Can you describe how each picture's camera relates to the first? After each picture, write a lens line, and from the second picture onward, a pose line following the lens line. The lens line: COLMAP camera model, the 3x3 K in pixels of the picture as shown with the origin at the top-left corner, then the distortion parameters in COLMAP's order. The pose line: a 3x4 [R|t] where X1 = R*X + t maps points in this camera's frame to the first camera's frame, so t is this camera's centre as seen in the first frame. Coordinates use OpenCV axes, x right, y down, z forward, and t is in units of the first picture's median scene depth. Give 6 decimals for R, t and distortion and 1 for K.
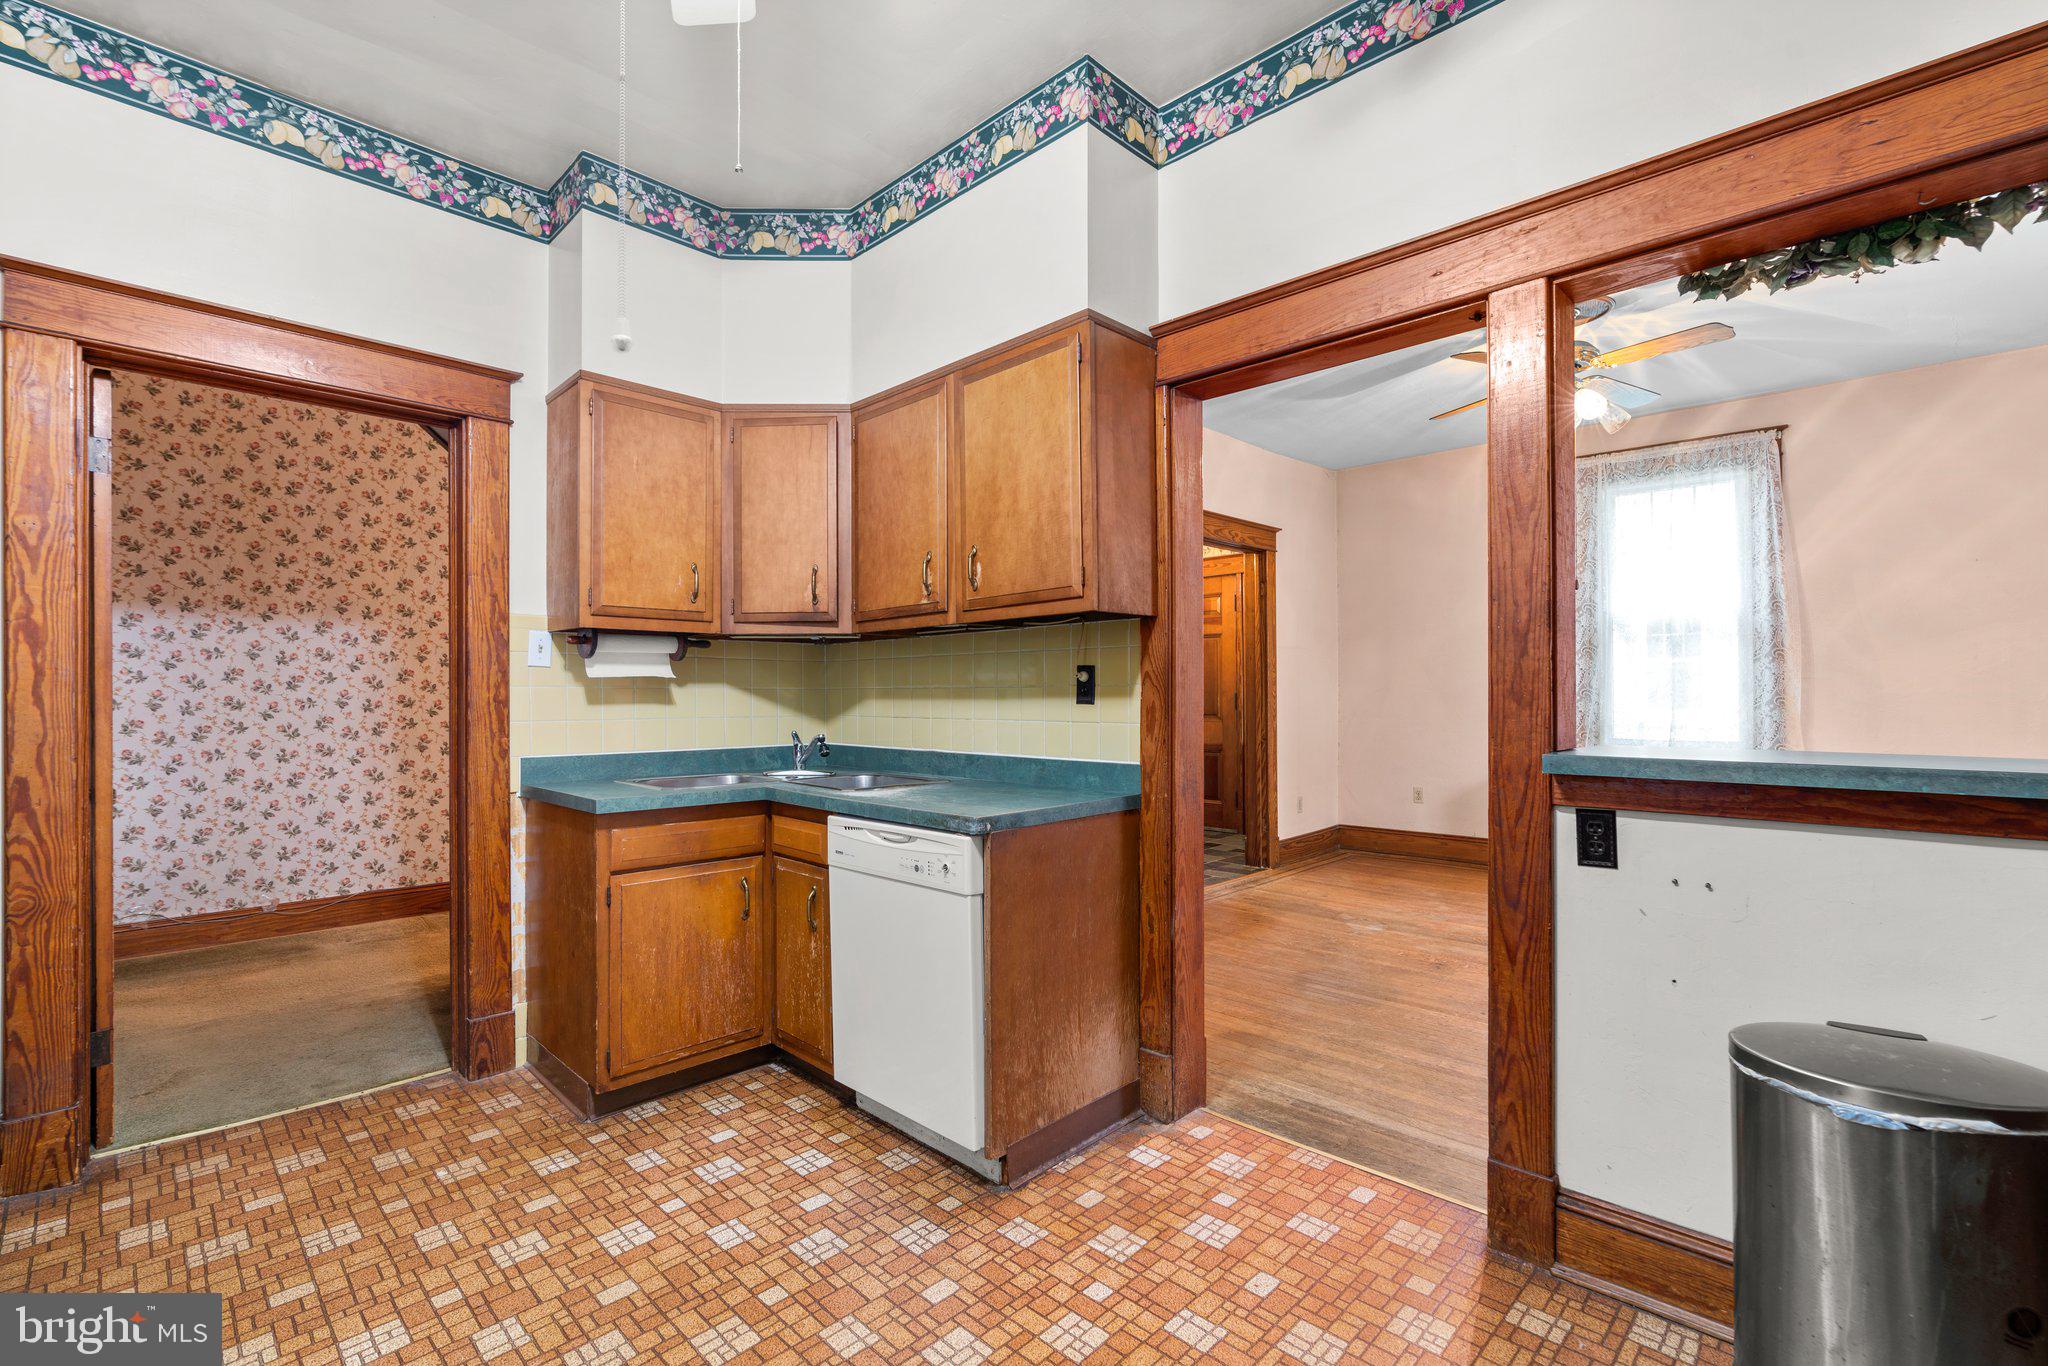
lens RADIAL K [[925.8, 0, 1031.7], [0, 925.8, 688.0], [0, 0, 1]] dist [-0.014296, 0.007022]
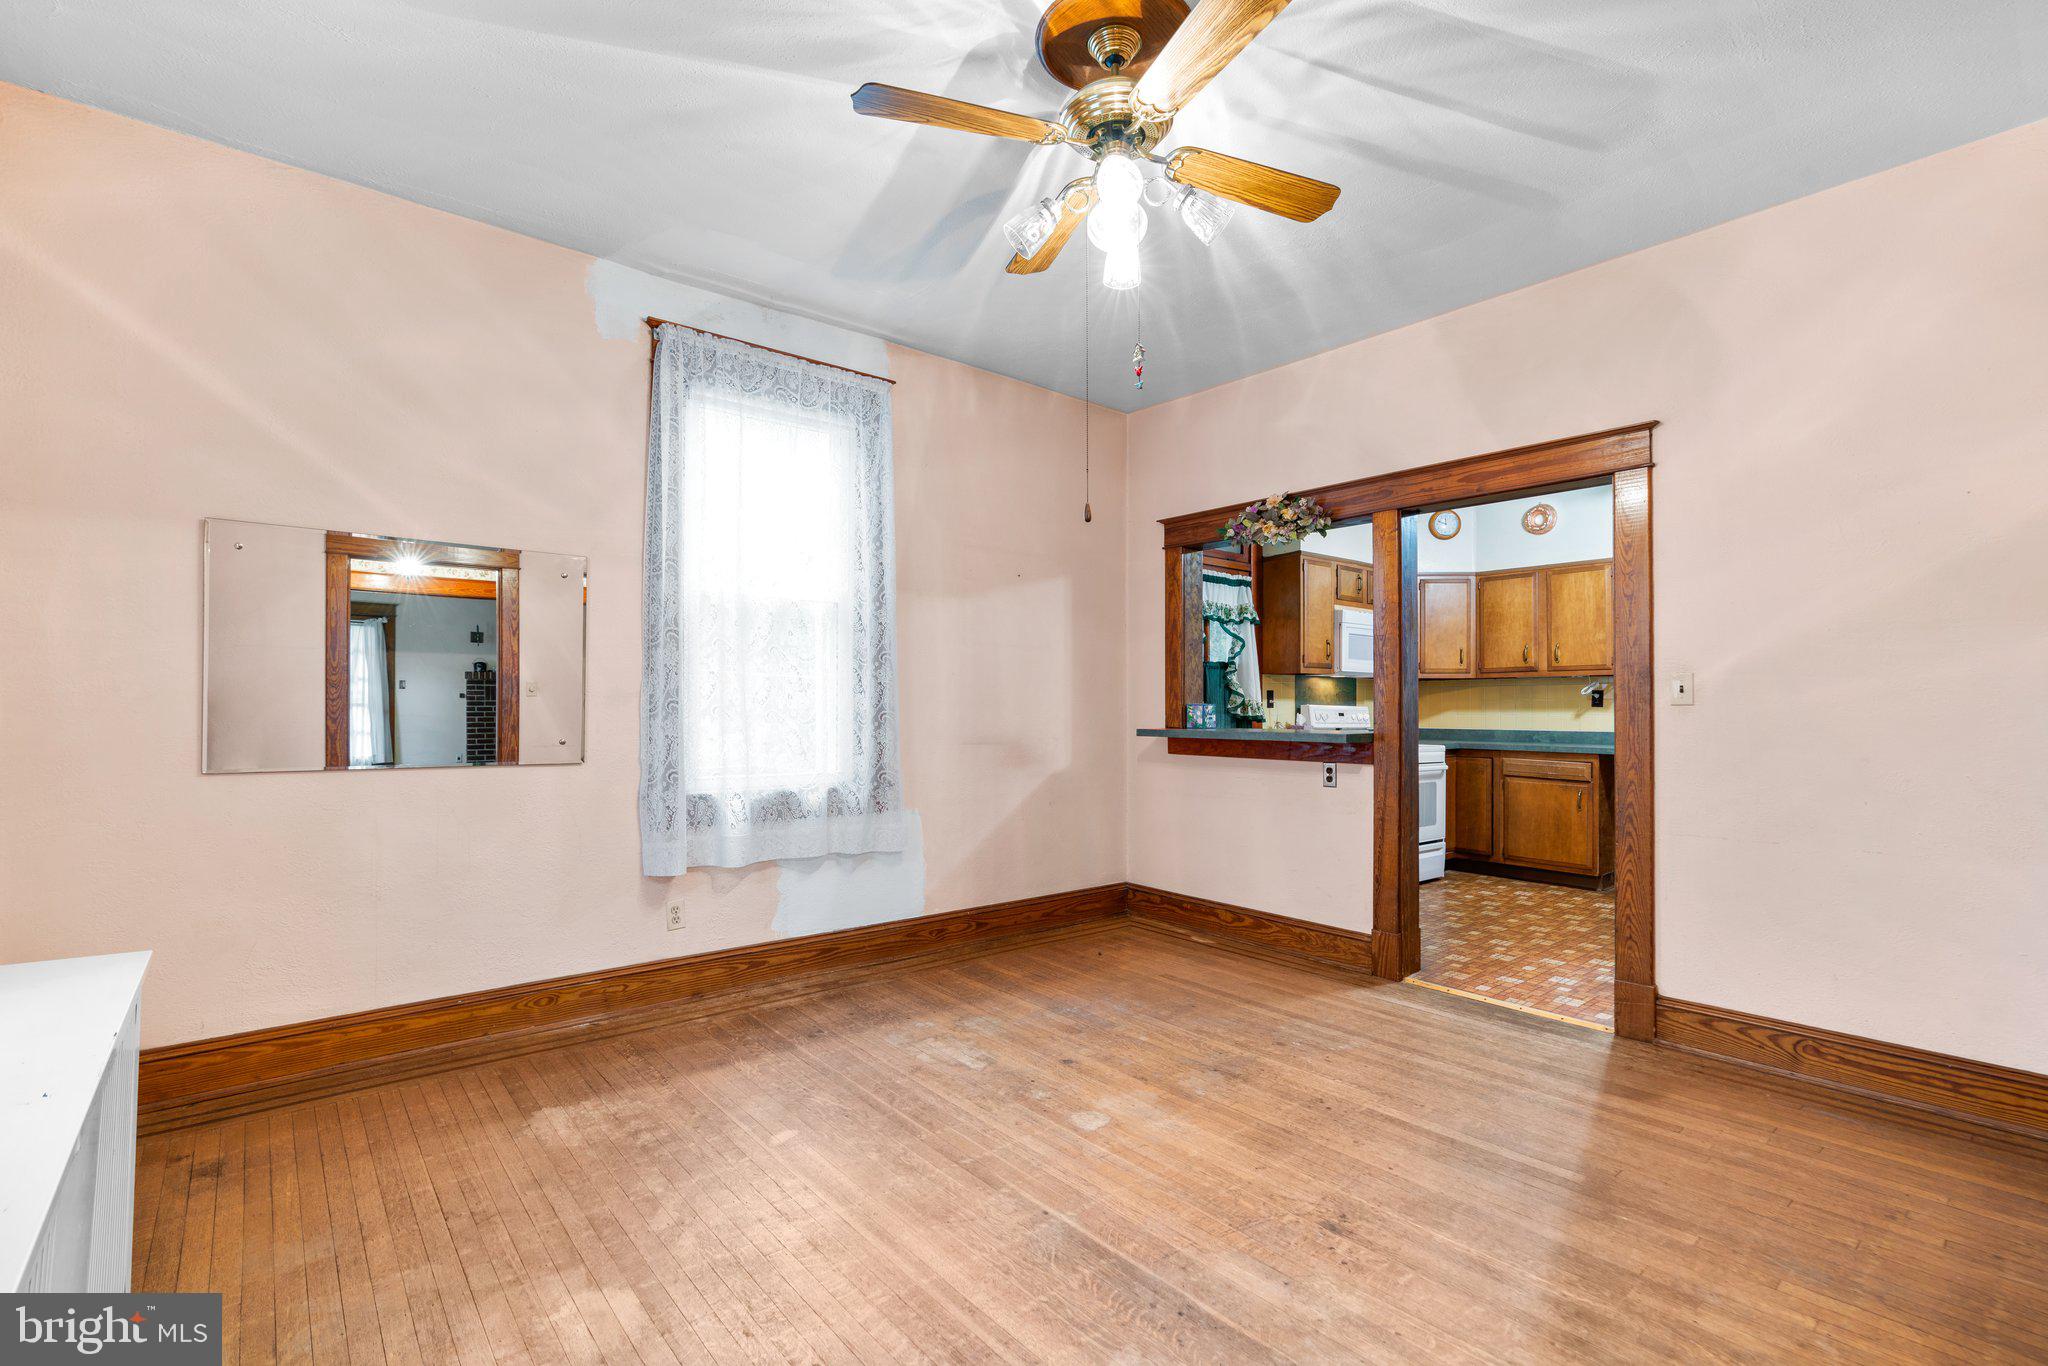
lens RADIAL K [[925.6, 0, 1026.0], [0, 925.6, 697.2], [0, 0, 1]] dist [-0.018893, 0.008434]
pose [[-0.994142, 0.003331, 0.108034, 0.794043], [0.001942, 0.999914, -0.012954, 0.008130], [-0.108068, -0.012668, -0.994063, 2.183323]]
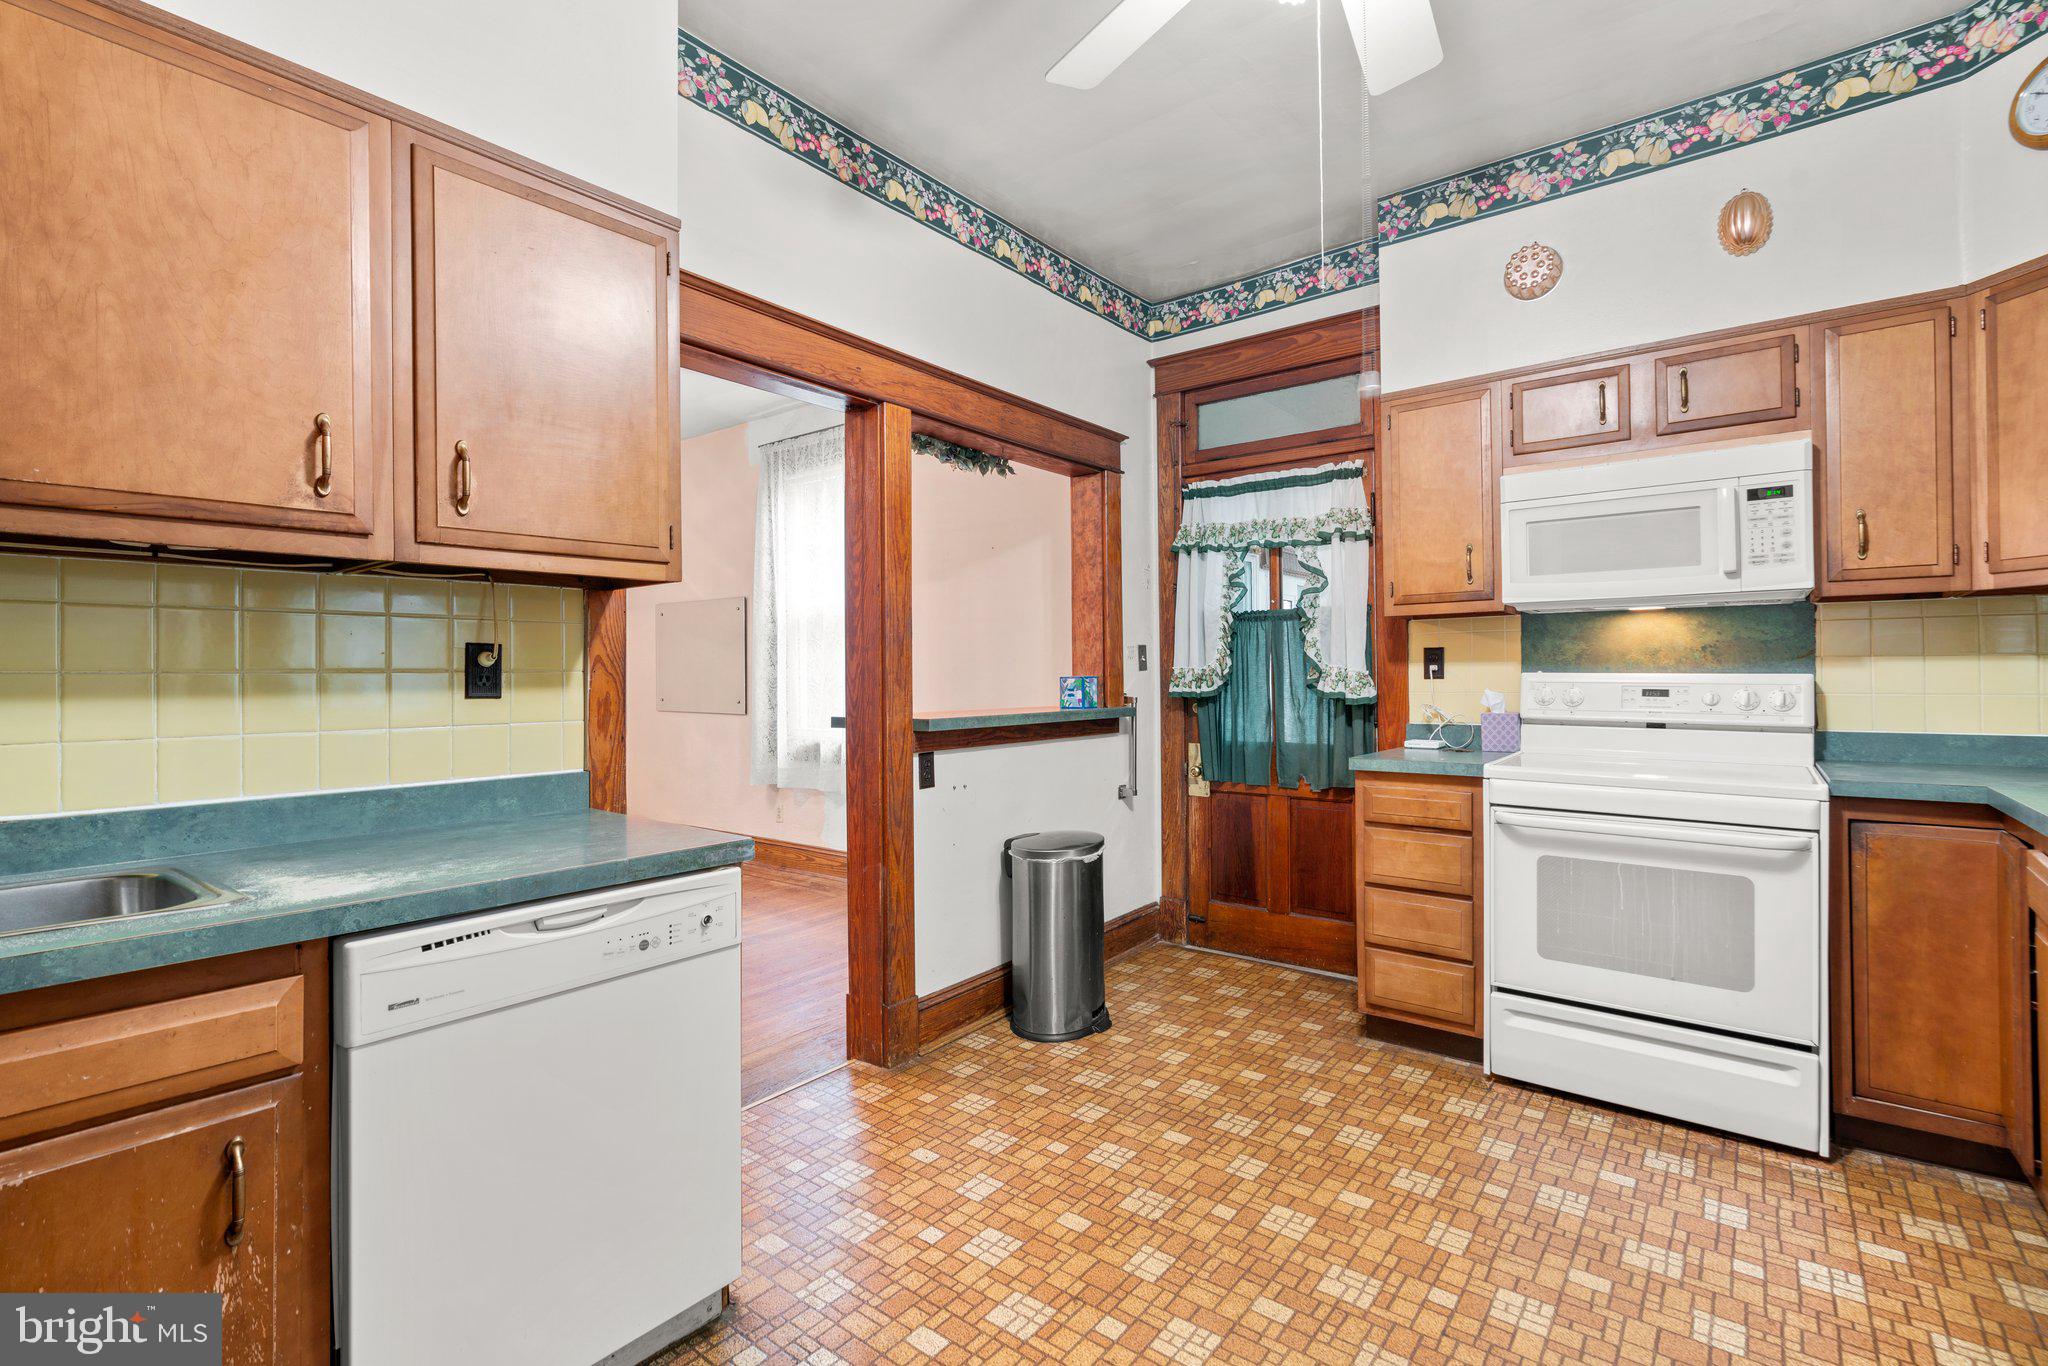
lens RADIAL K [[922.4, 0, 1026.2], [0, 922.4, 667.7], [0, 0, 1]] dist [-0.019306, 0.008380]
pose [[-0.102893, 0.015931, 0.994565, -0.651144], [0.004957, 0.999868, -0.015503, 0.006915], [-0.994680, 0.003335, -0.102958, 0.641415]]
